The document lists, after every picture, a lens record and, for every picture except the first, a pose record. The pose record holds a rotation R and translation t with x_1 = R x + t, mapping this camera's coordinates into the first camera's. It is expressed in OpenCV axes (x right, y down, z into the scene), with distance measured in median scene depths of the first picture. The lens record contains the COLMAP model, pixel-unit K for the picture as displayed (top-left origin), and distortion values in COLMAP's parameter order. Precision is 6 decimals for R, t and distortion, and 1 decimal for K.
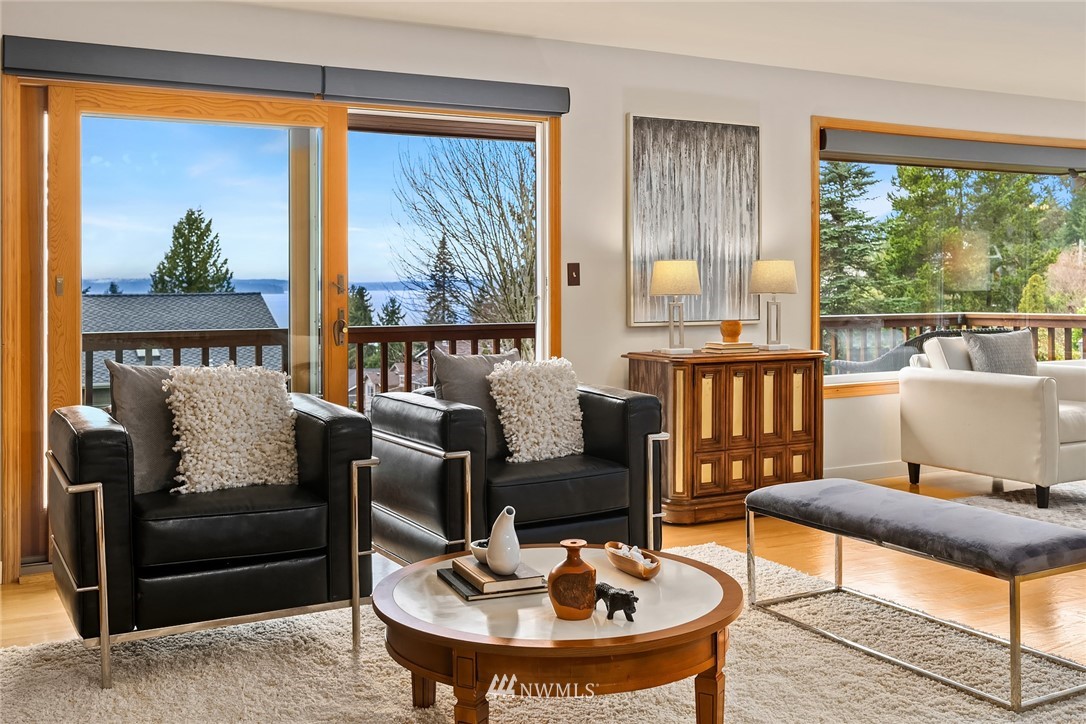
lens RADIAL K [[1107.5, 0, 561.8], [0, 1107.5, 302.3], [0, 0, 1]] dist [0.021827, 0.000000]
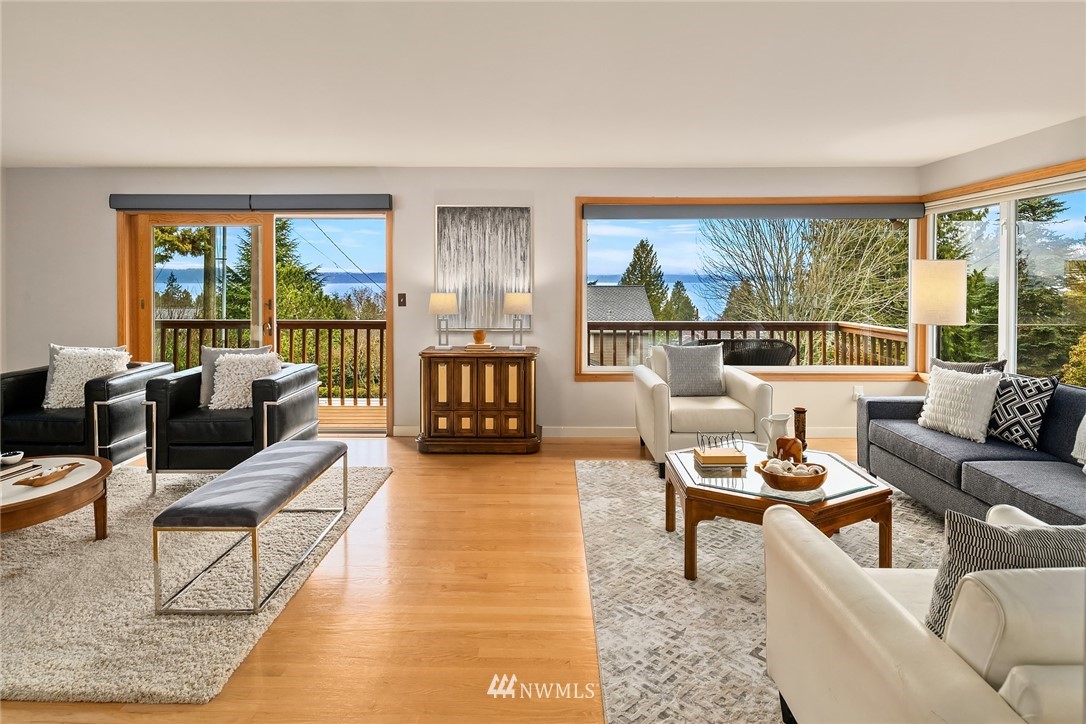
lens RADIAL K [[584.4, 0, 549.4], [0, 584.4, 286.9], [0, 0, 1]] dist [0.003348, -0.002797]
pose [[0.869935, 0.011745, -0.493027, 0.693962], [-0.011360, 0.999928, 0.003776, -0.053493], [0.493036, 0.002316, 0.870006, 0.321360]]
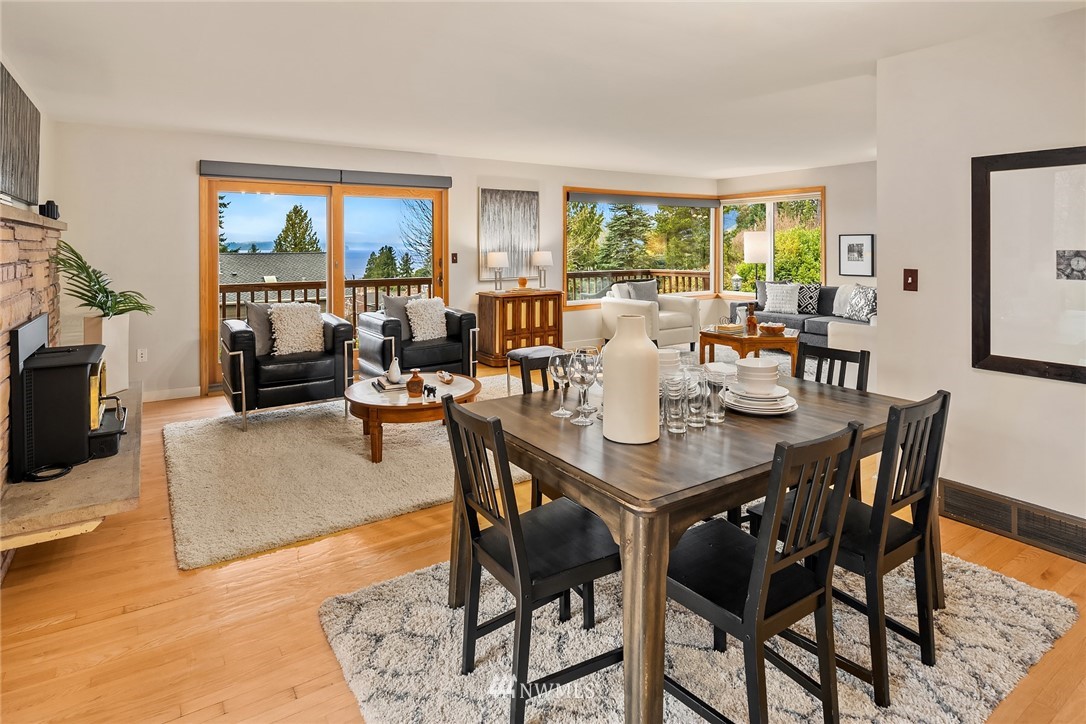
lens RADIAL K [[584.4, 0, 534.5], [0, 584.4, 258.7], [0, 0, 1]] dist [0.003348, -0.002797]
pose [[0.997265, -0.001220, 0.073898, 0.090205], [0.000585, 0.999963, 0.008602, -0.035425], [-0.073906, -0.008535, 0.997229, -0.223699]]
